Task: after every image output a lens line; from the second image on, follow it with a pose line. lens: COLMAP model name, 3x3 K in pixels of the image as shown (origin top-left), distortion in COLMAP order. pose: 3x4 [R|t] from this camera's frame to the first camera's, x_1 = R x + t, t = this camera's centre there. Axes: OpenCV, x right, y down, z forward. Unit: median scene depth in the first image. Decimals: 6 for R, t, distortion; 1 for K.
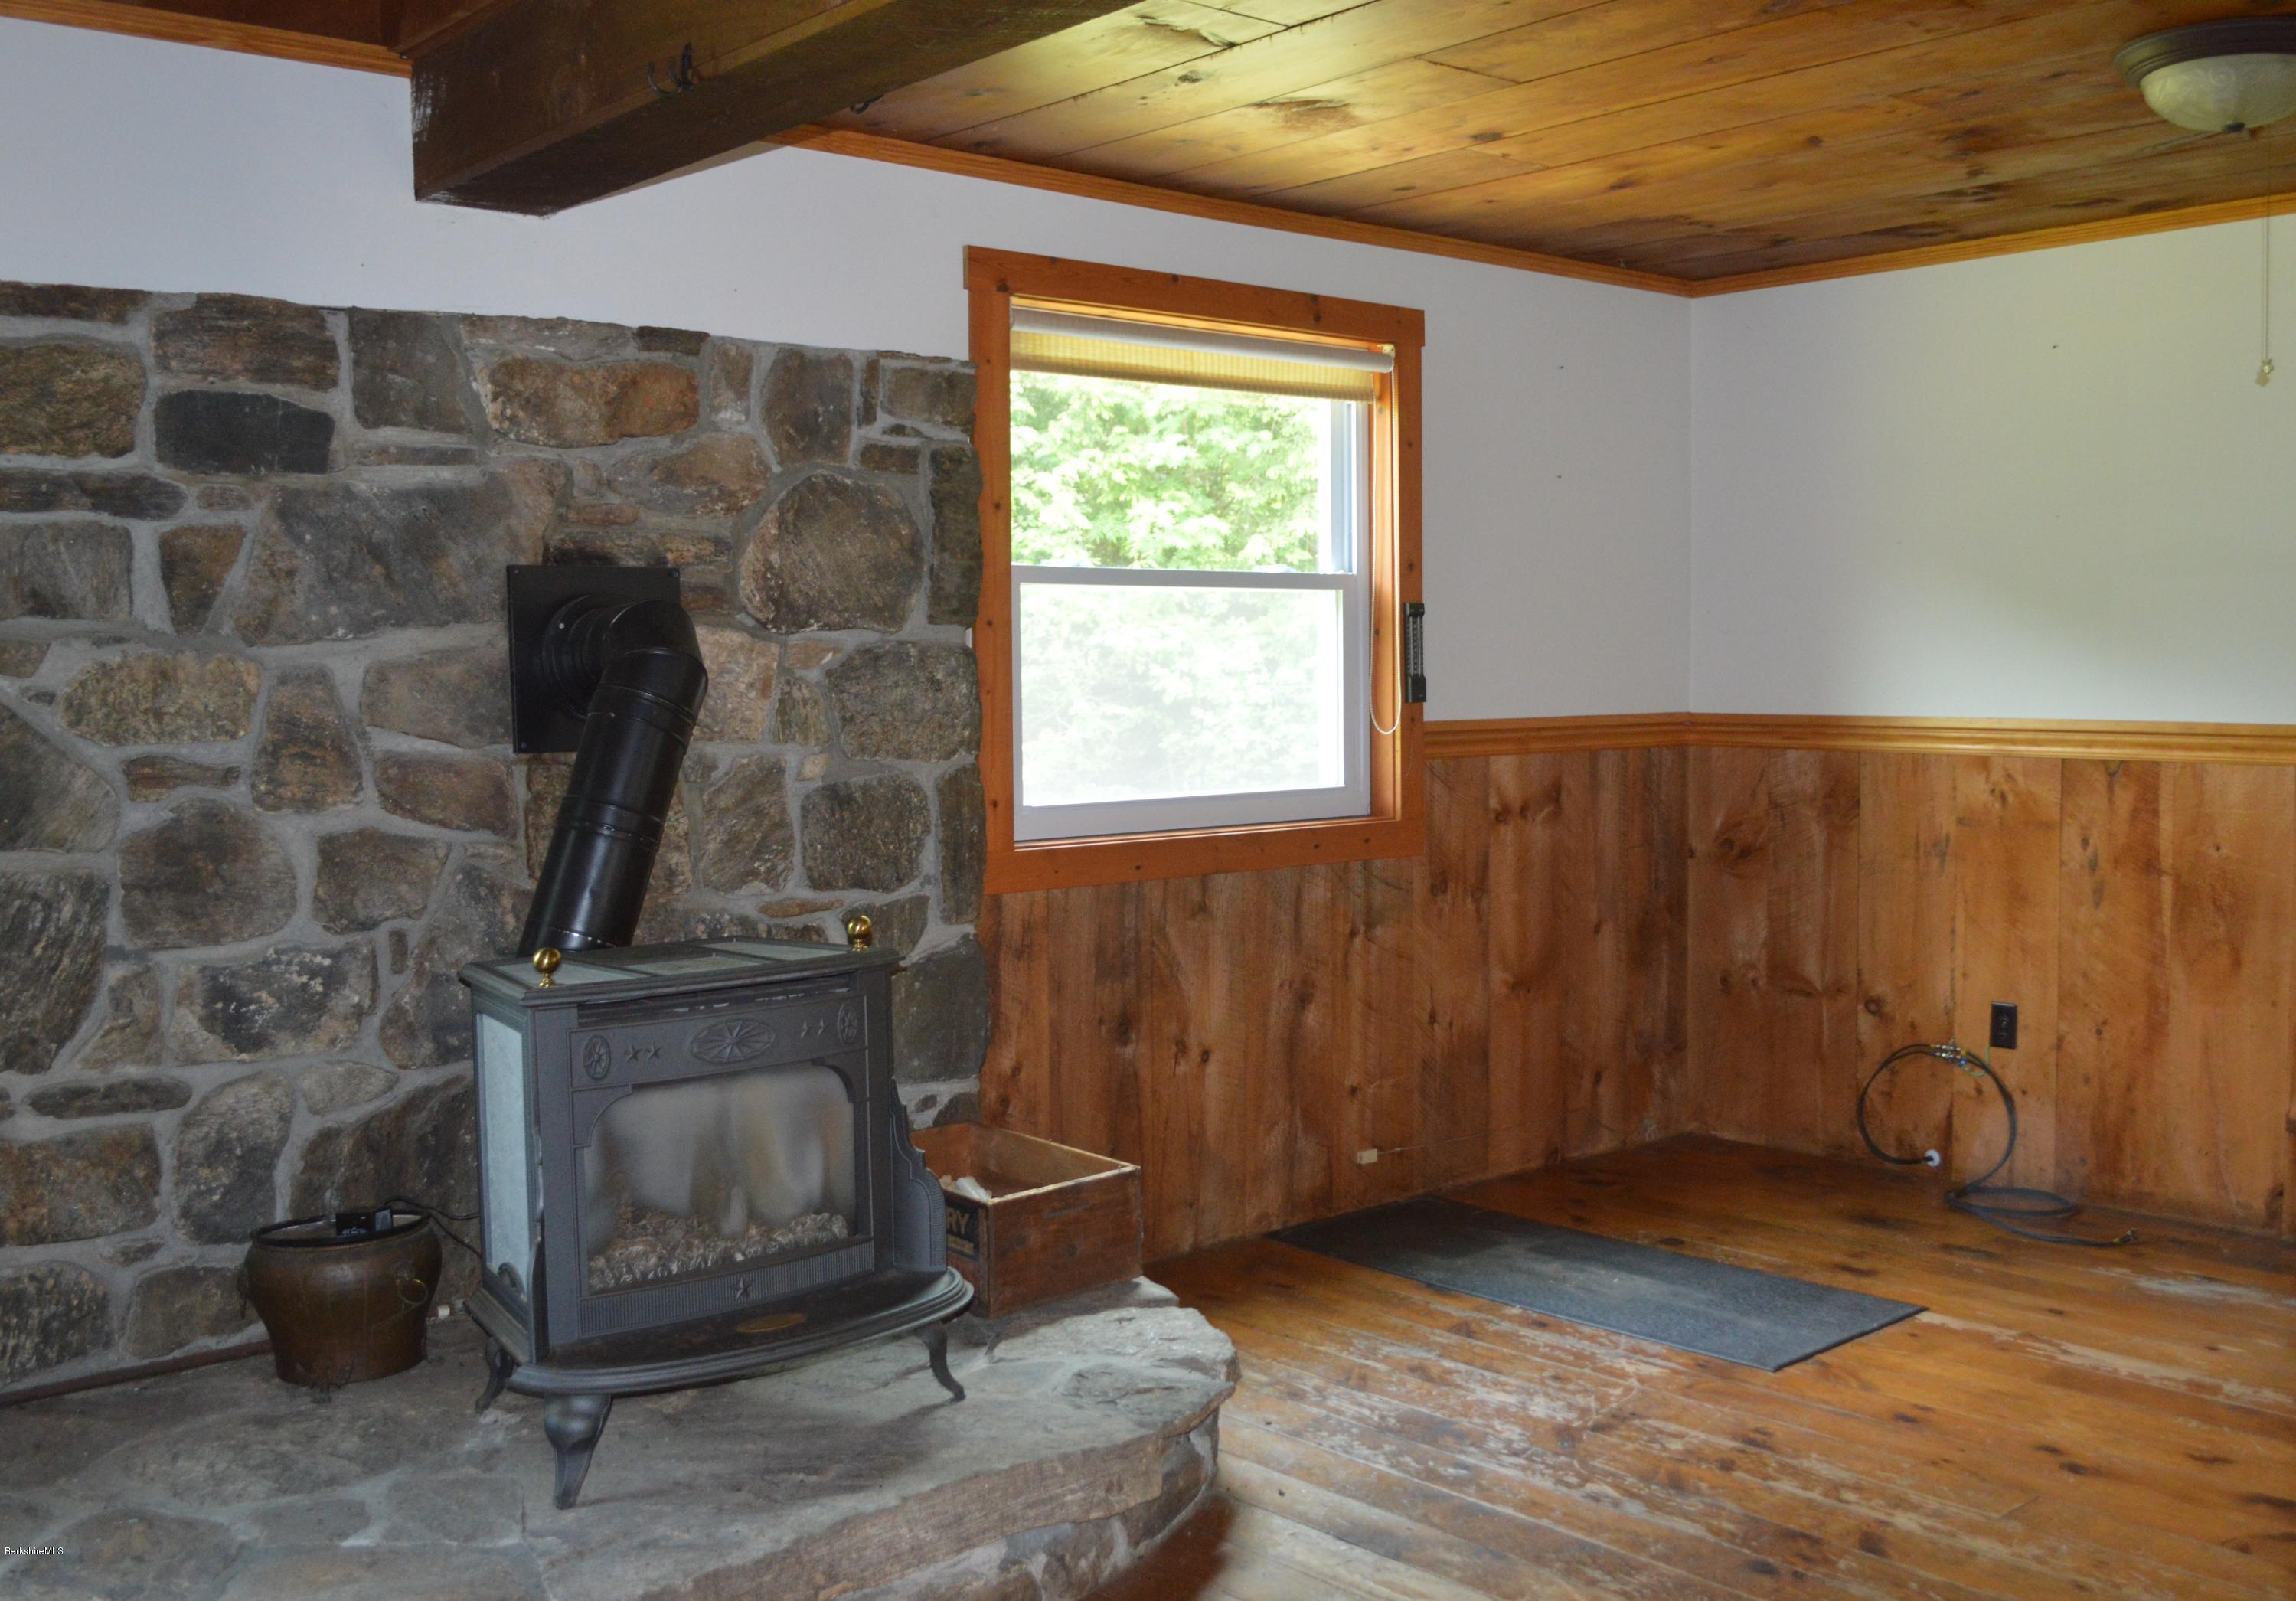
lens RADIAL K [[2230.7, 0, 1193.5], [0, 2230.7, 799.8], [0, 0, 1]] dist [-0.069843, 0.002051]
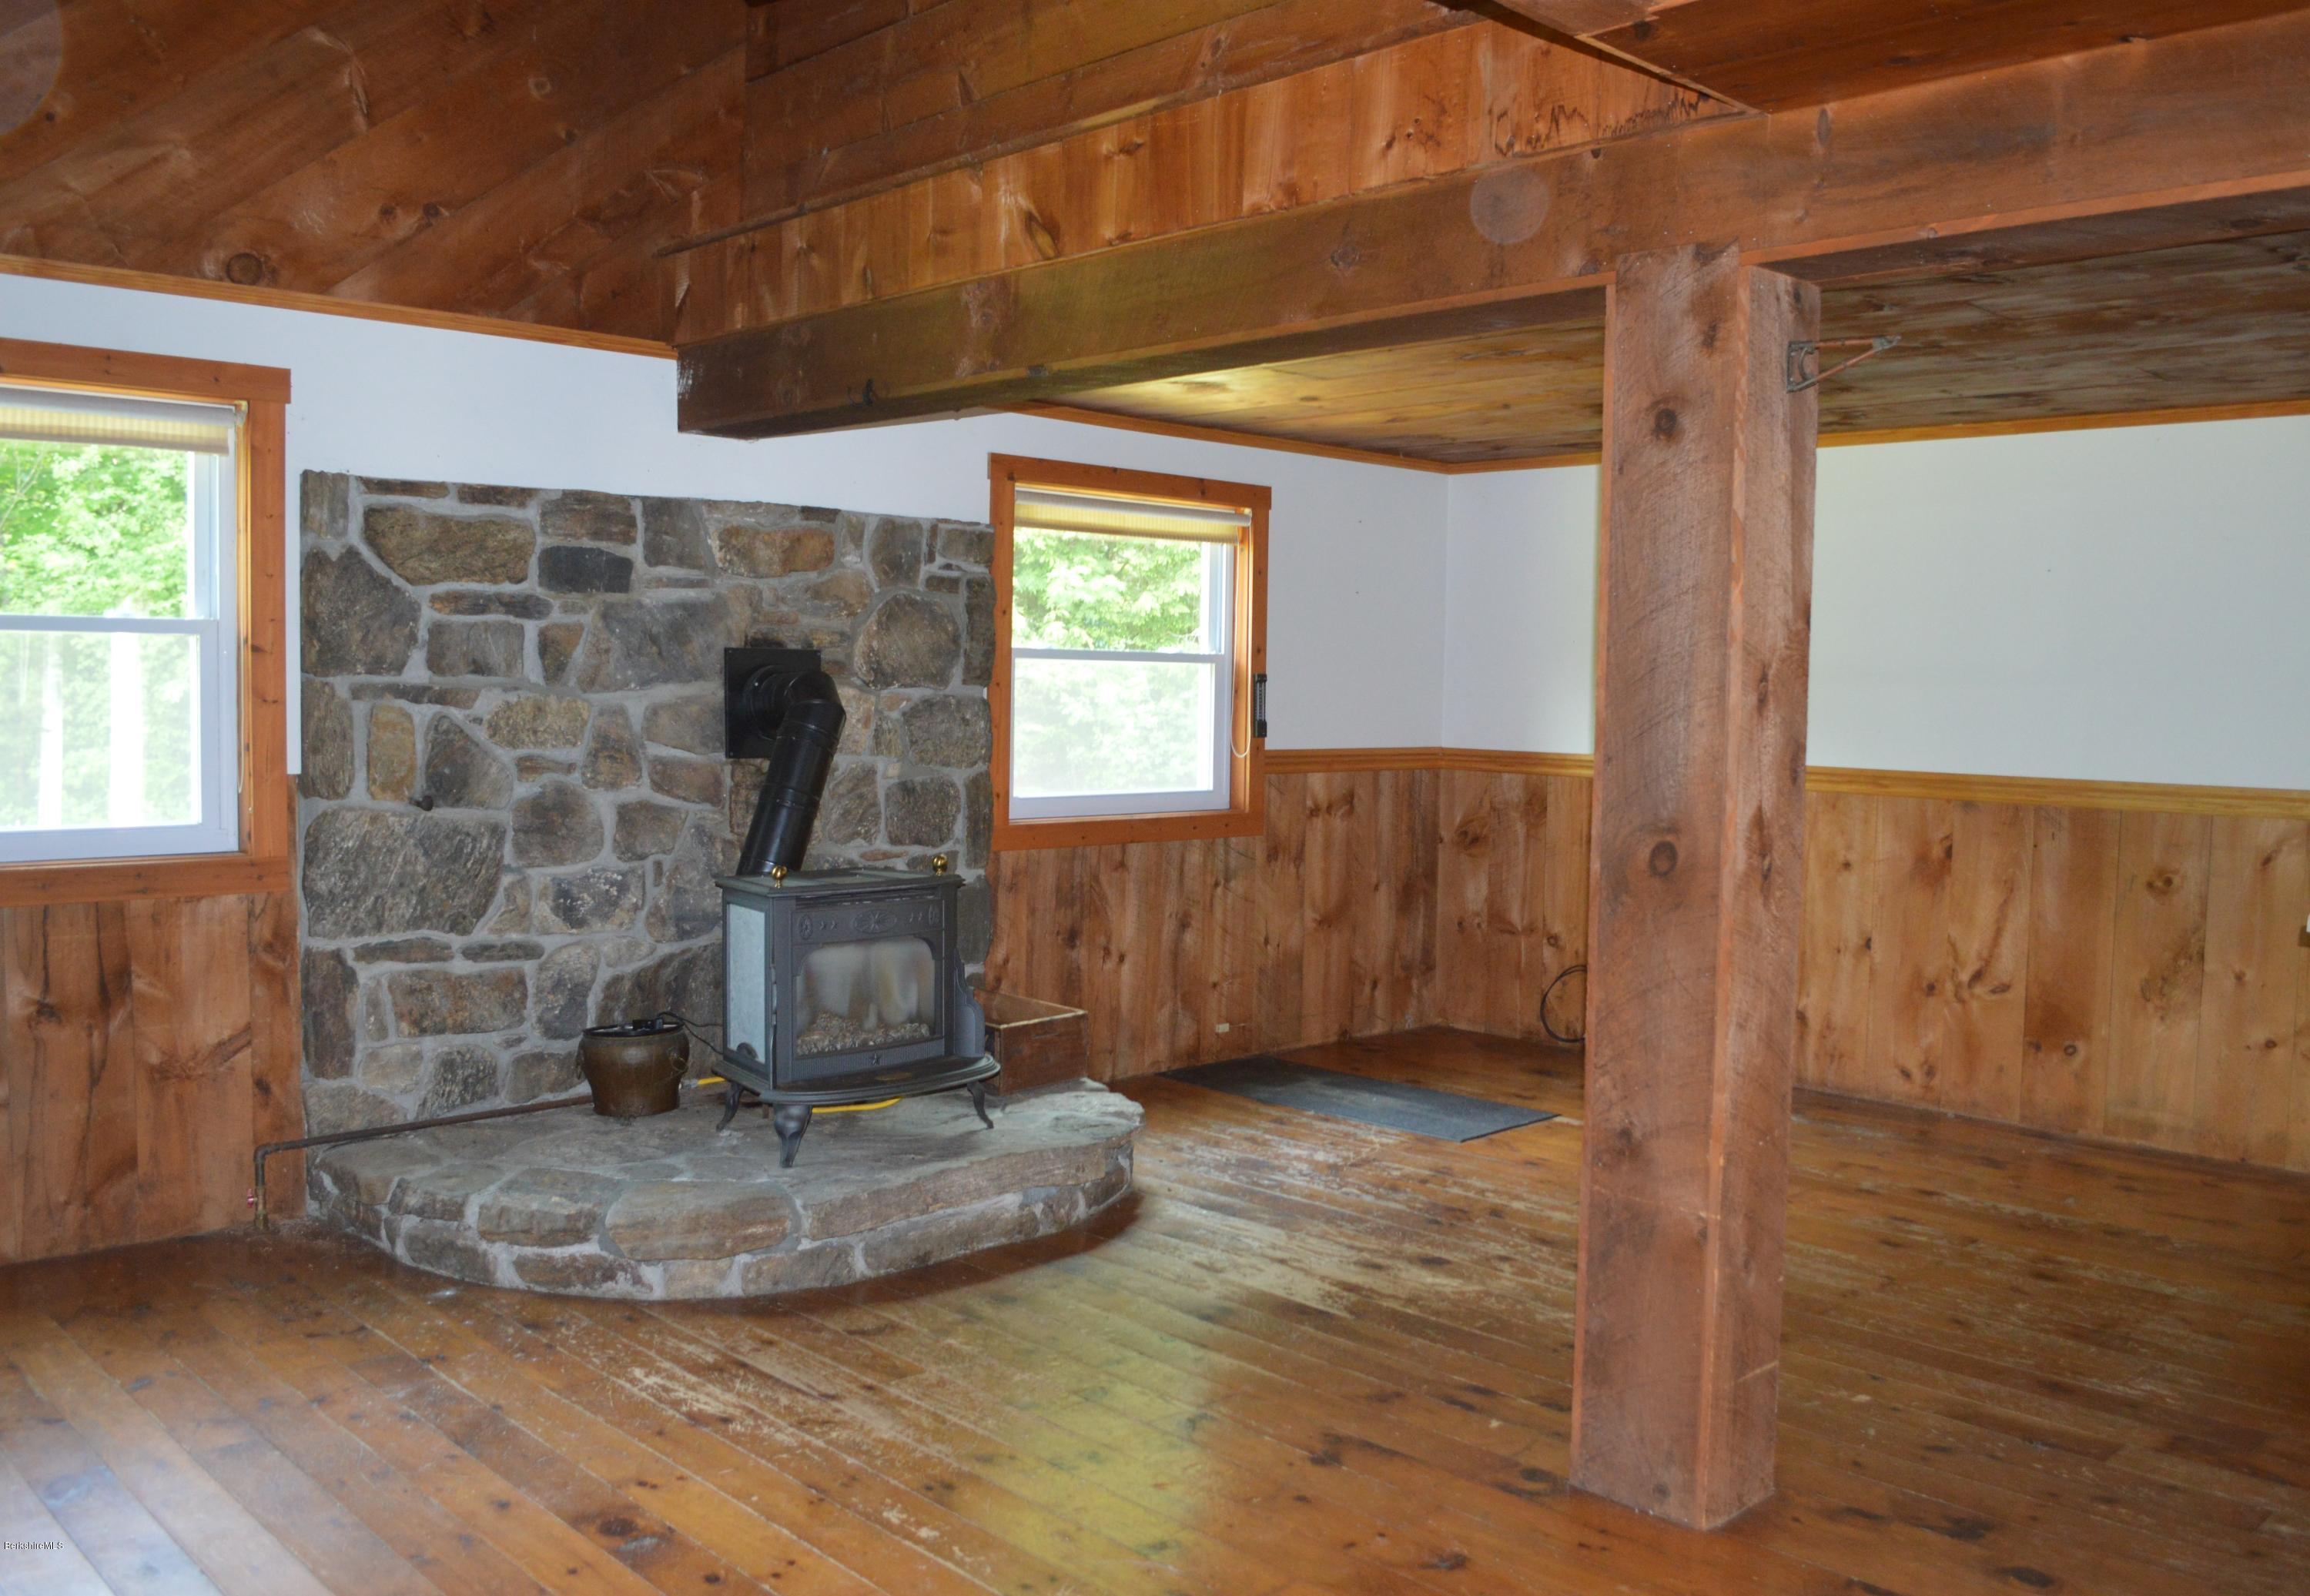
lens RADIAL K [[1902.8, 0, 1155.0], [0, 1902.8, 798.0], [0, 0, 1]] dist [0.000450, -0.000037]
pose [[0.999005, 0.023012, 0.038211, -0.032649], [-0.022912, 0.999733, -0.003058, 0.006115], [-0.038272, 0.002180, 0.999265, -0.453165]]
